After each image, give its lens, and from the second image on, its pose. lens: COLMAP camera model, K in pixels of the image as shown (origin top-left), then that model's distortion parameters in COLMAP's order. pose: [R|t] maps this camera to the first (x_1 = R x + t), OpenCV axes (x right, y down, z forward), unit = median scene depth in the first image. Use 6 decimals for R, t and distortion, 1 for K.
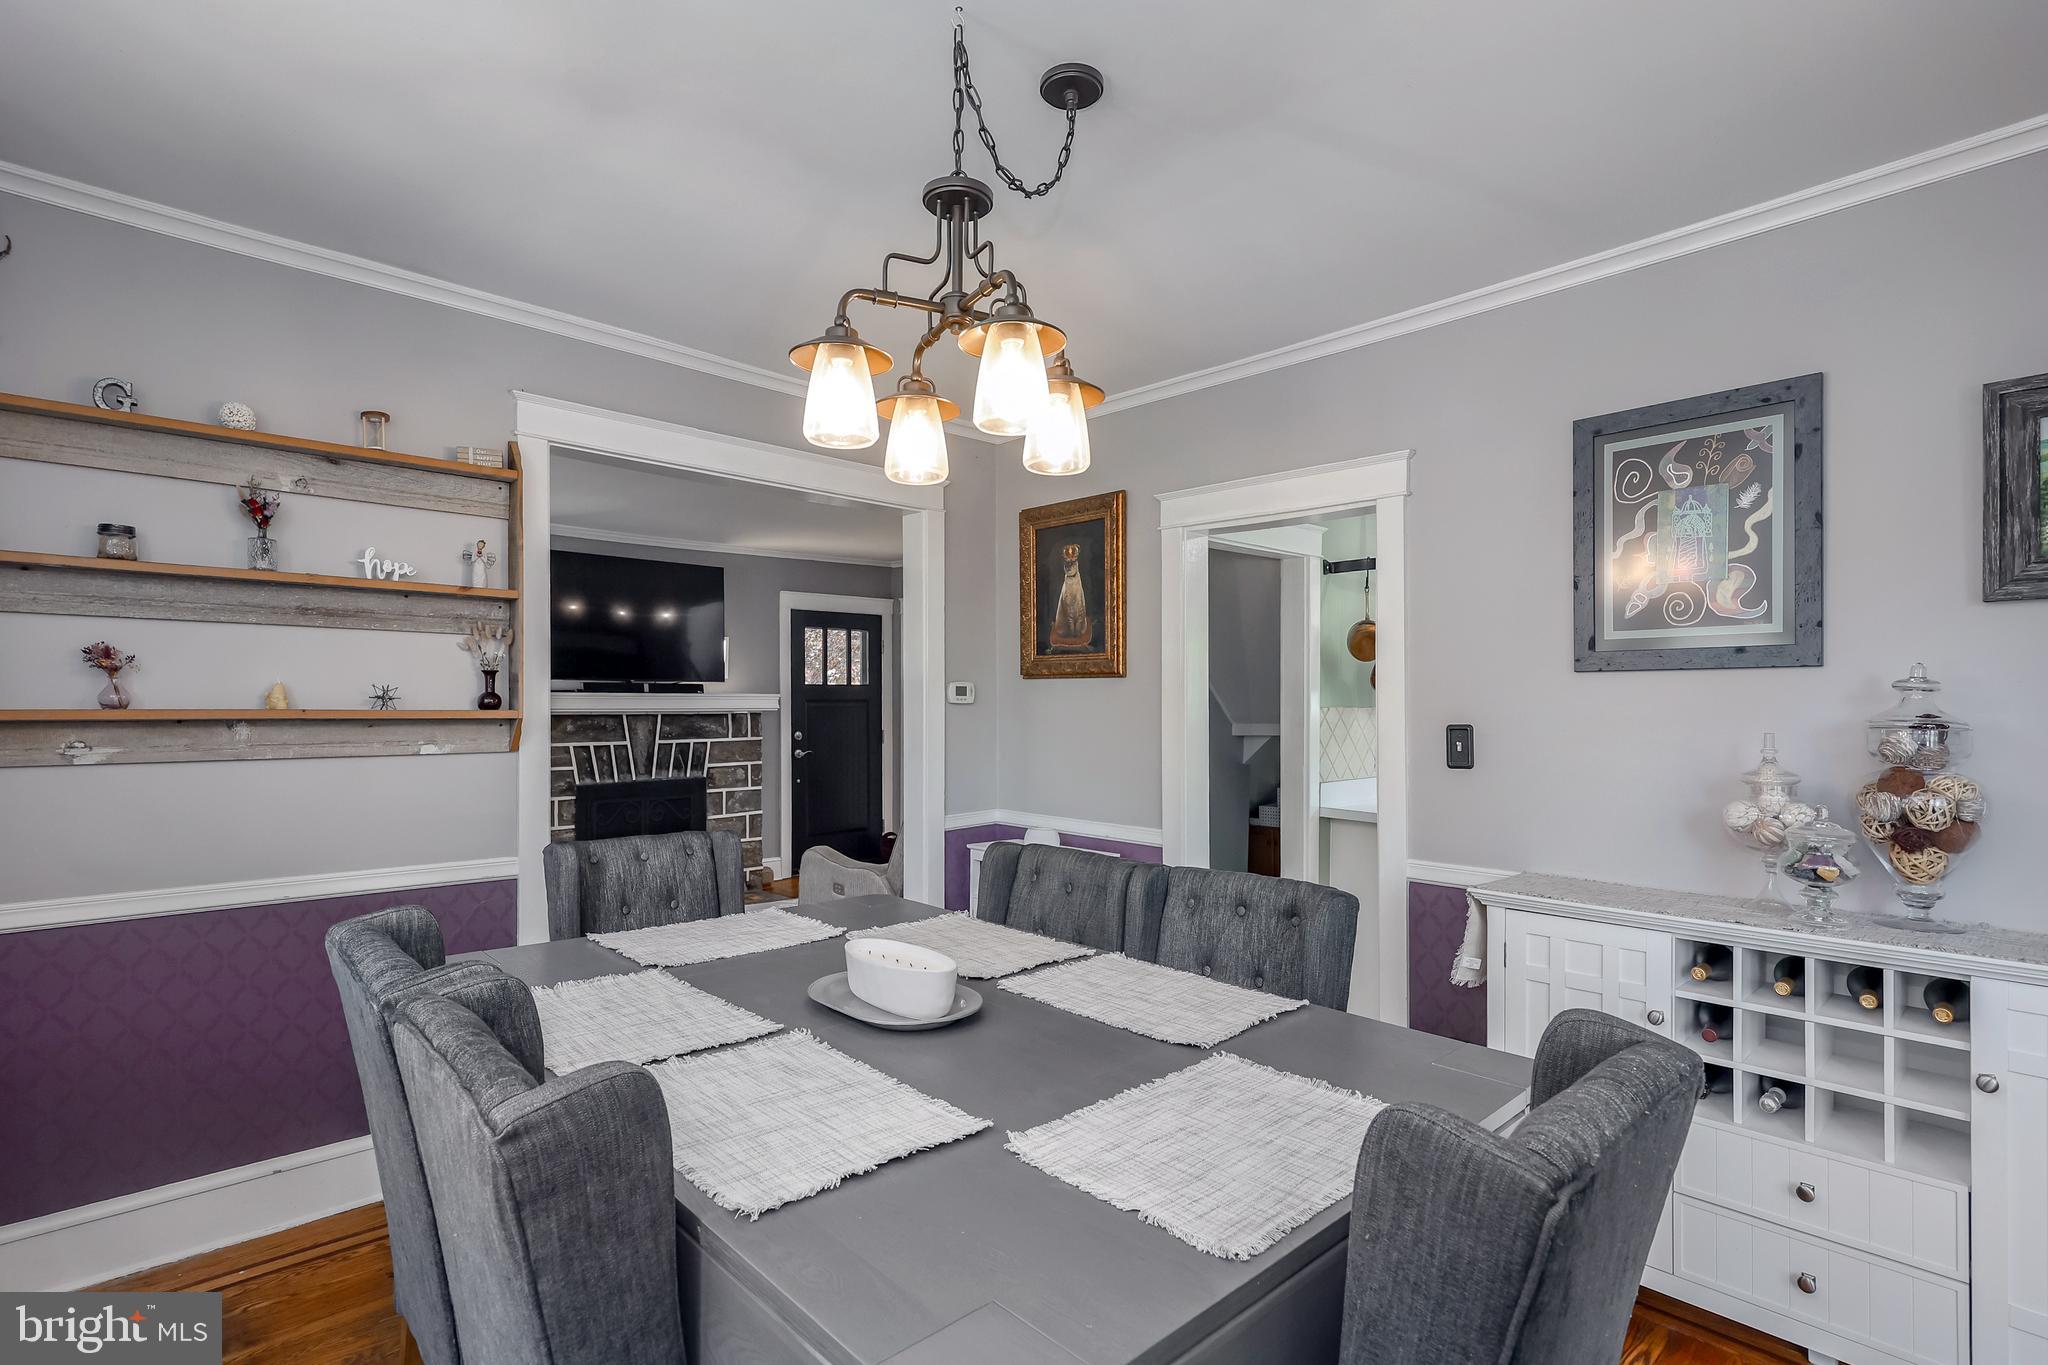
lens RADIAL K [[965.5, 0, 1018.8], [0, 965.5, 705.0], [0, 0, 1]] dist [0.021904, -0.000007]
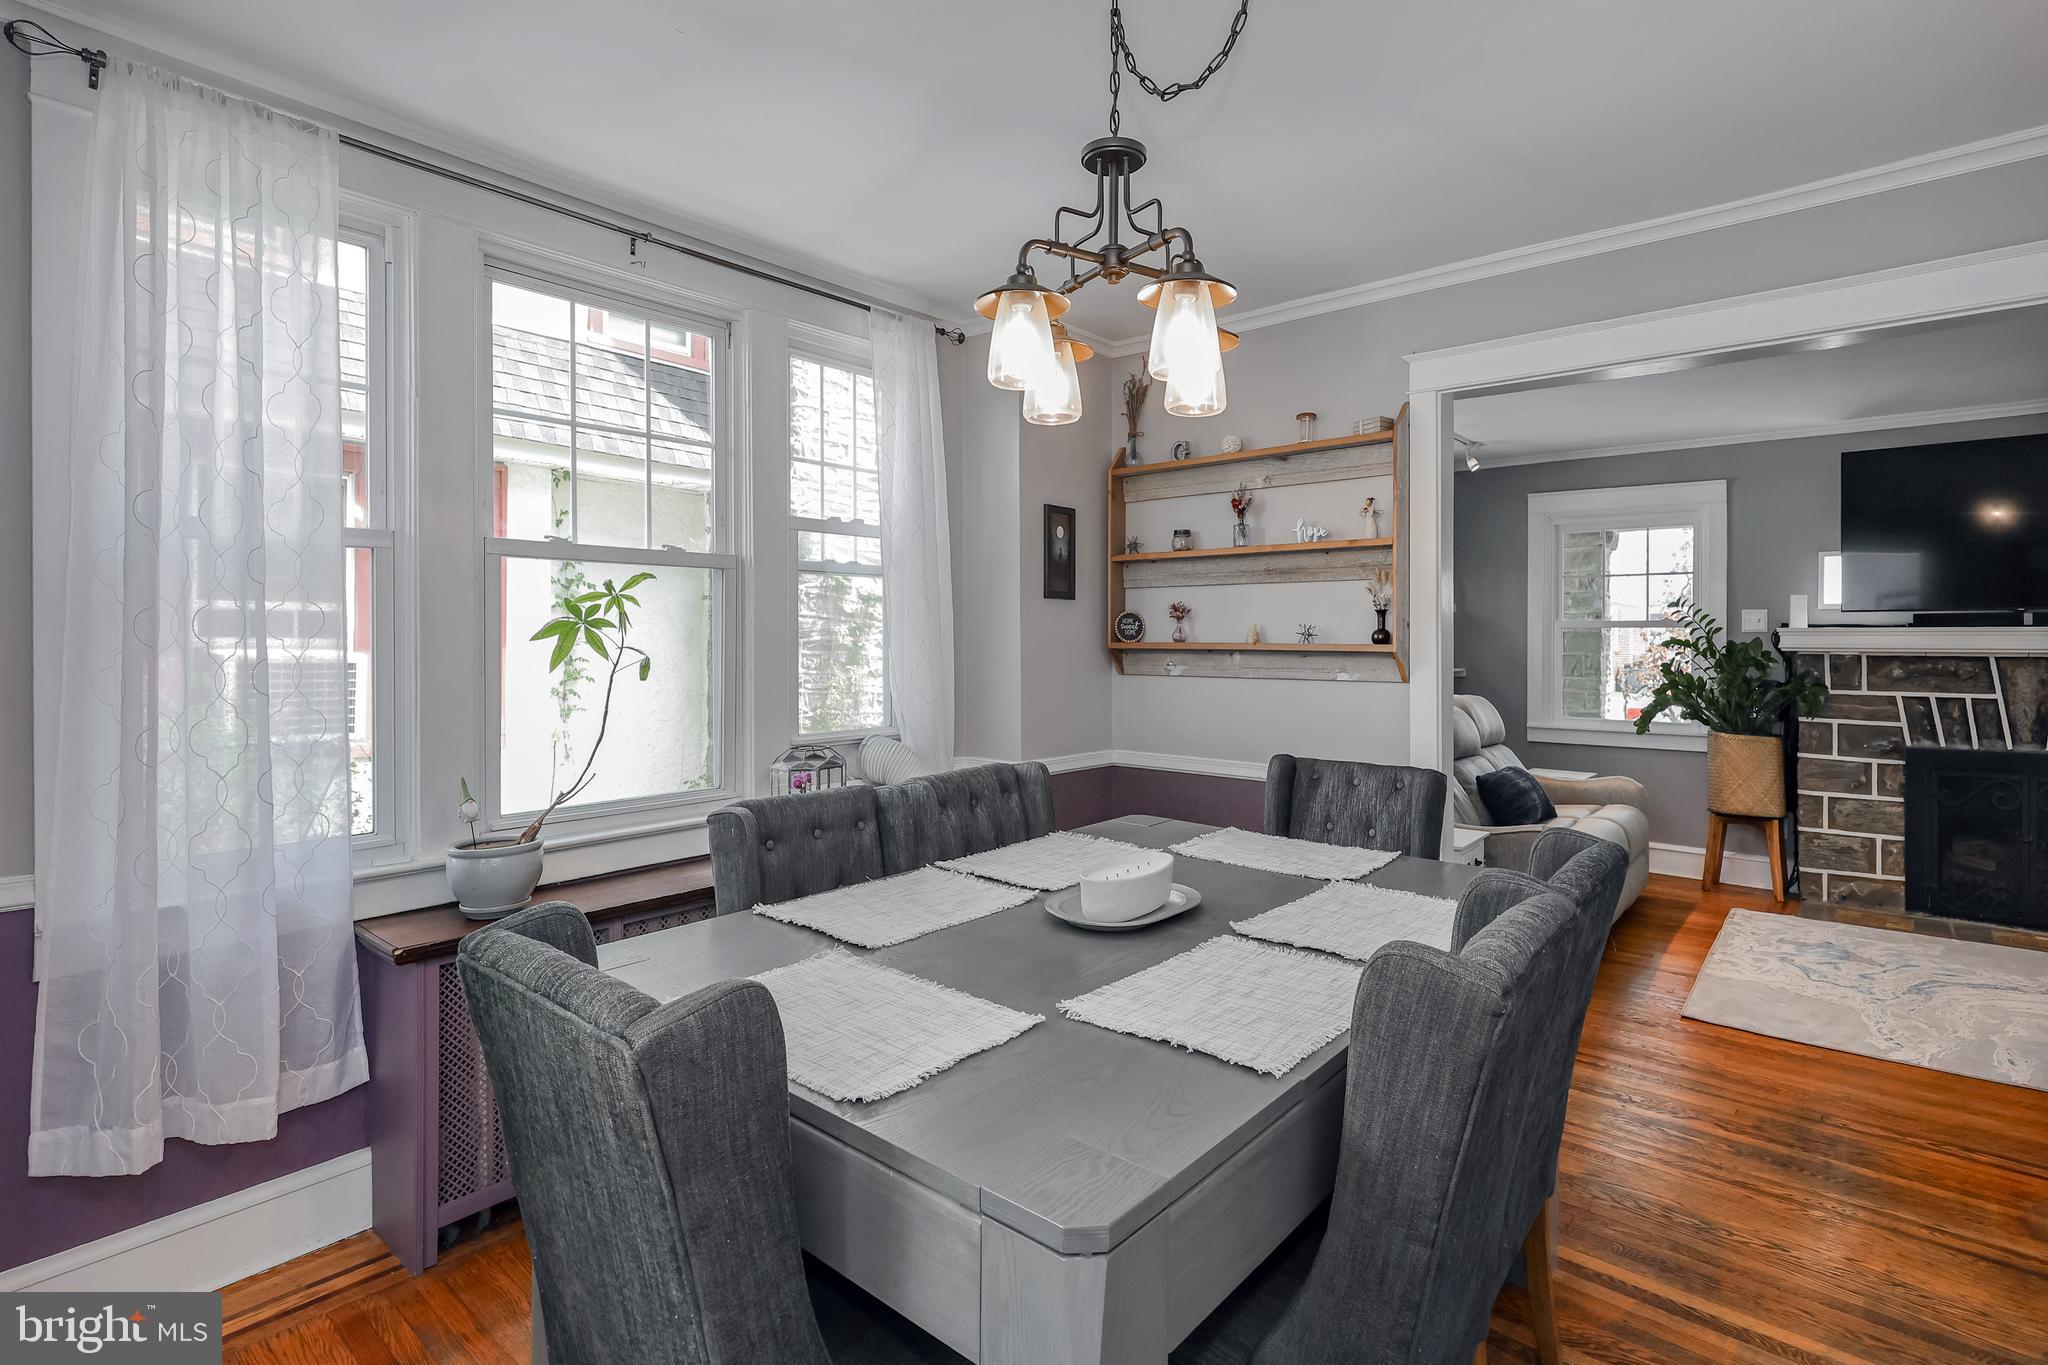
lens RADIAL K [[1006.3, 0, 1017.1], [0, 1006.3, 644.5], [0, 0, 1]] dist [0.002191, 0.000386]
pose [[0.105044, 0.002339, -0.994465, 0.261292], [-0.003881, 0.999991, 0.001942, 0.002002], [0.994460, 0.003656, 0.105053, 0.201124]]
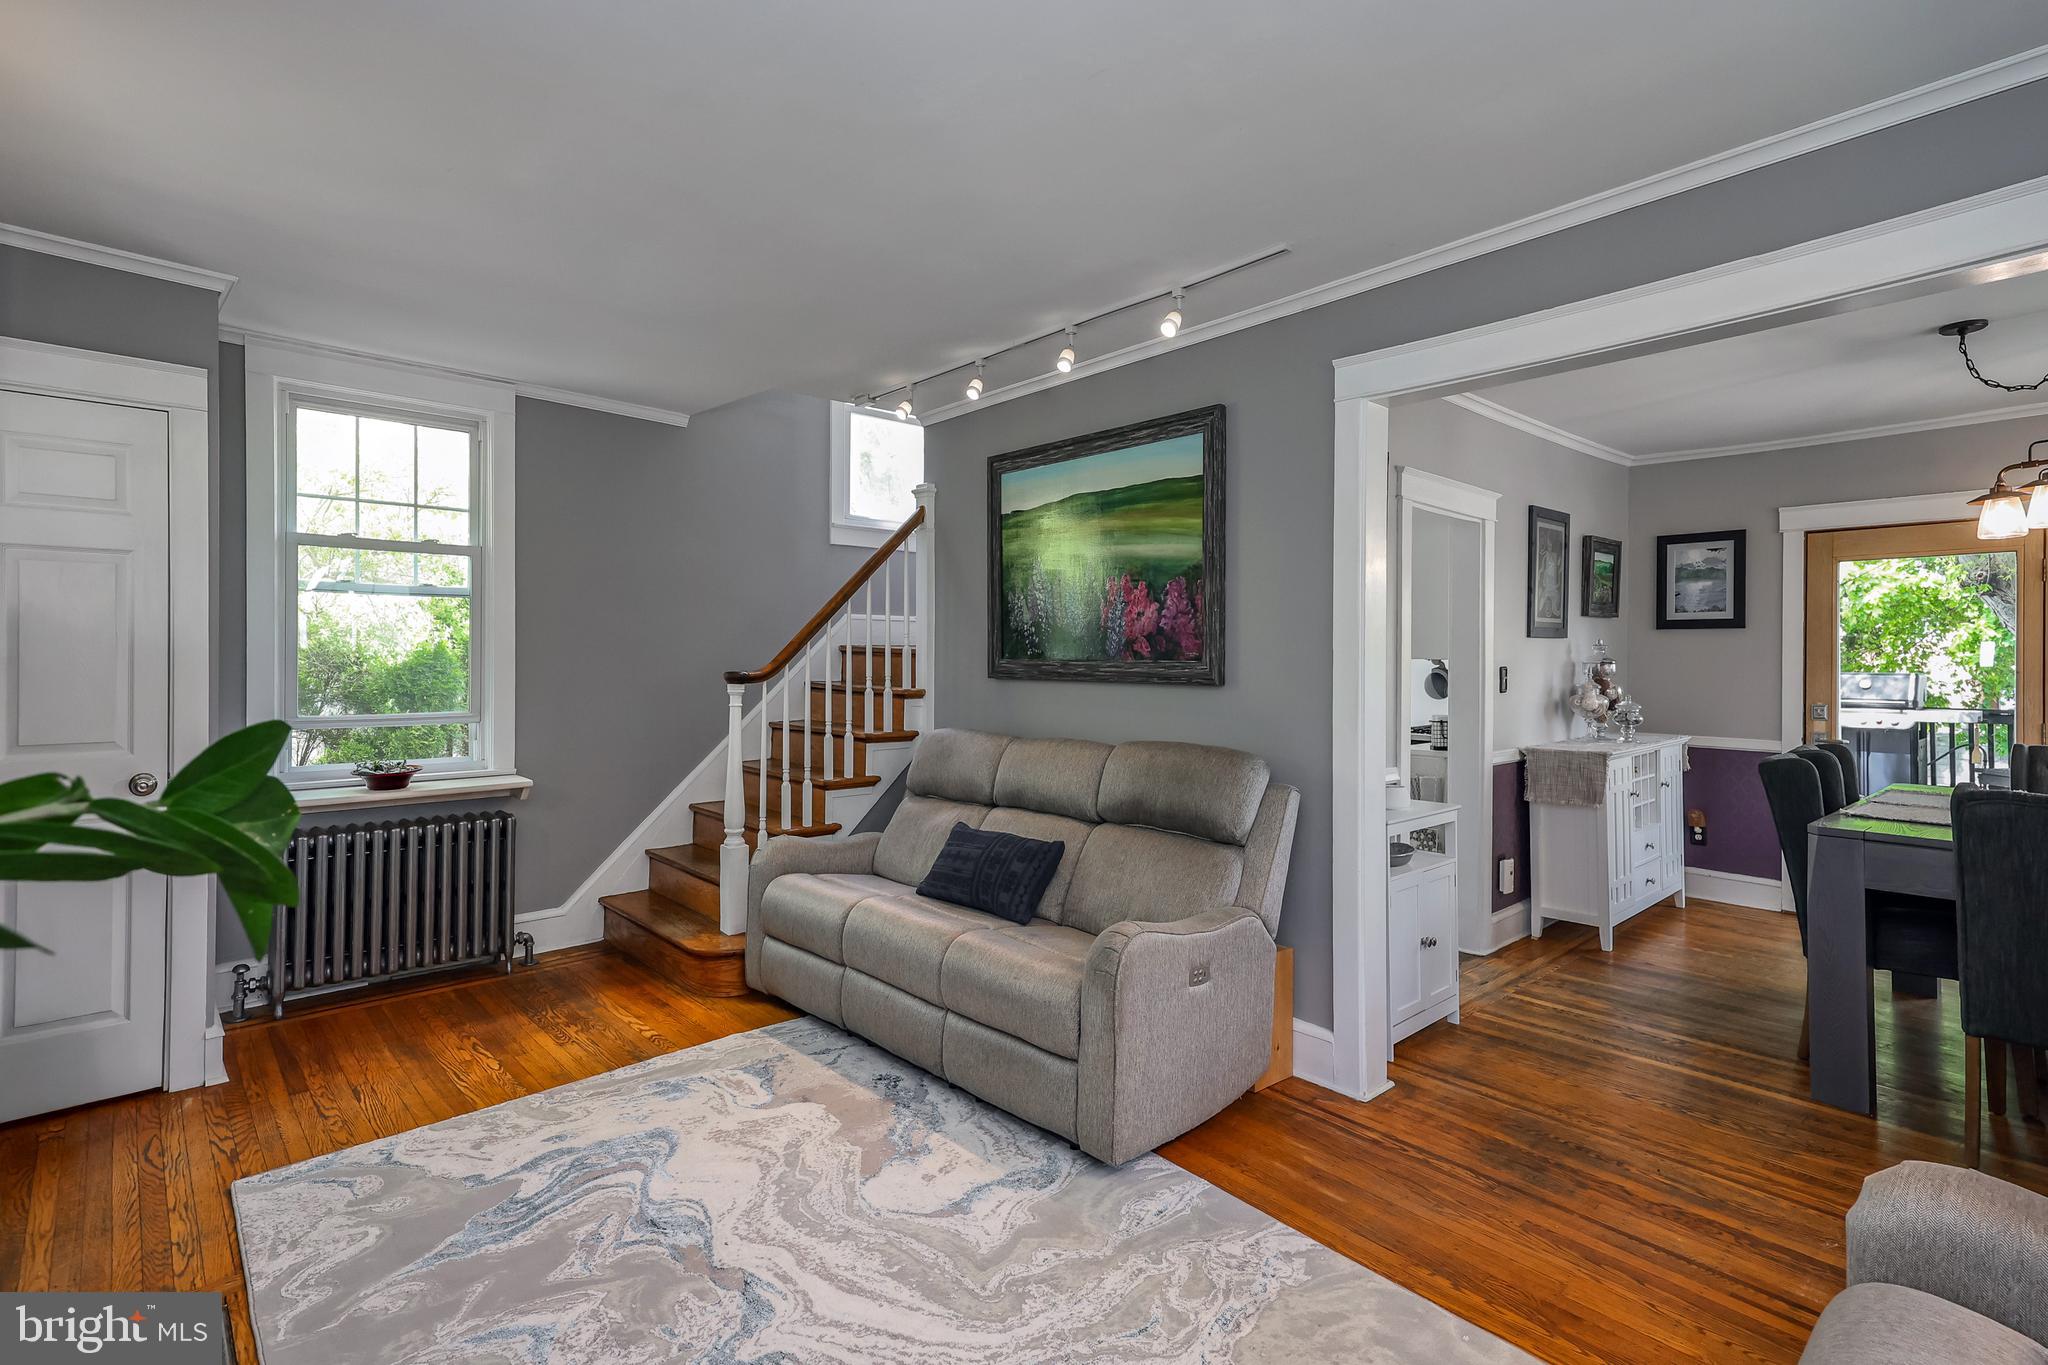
lens RADIAL K [[974.7, 0, 955.8], [0, 974.7, 652.1], [0, 0, 1]] dist [0.024928, 0.000212]
pose [[0.058312, 0.000994, 0.998298, -0.543838], [-0.002430, 0.999997, -0.000854, -0.001609], [-0.998295, -0.002376, 0.058315, 0.789906]]
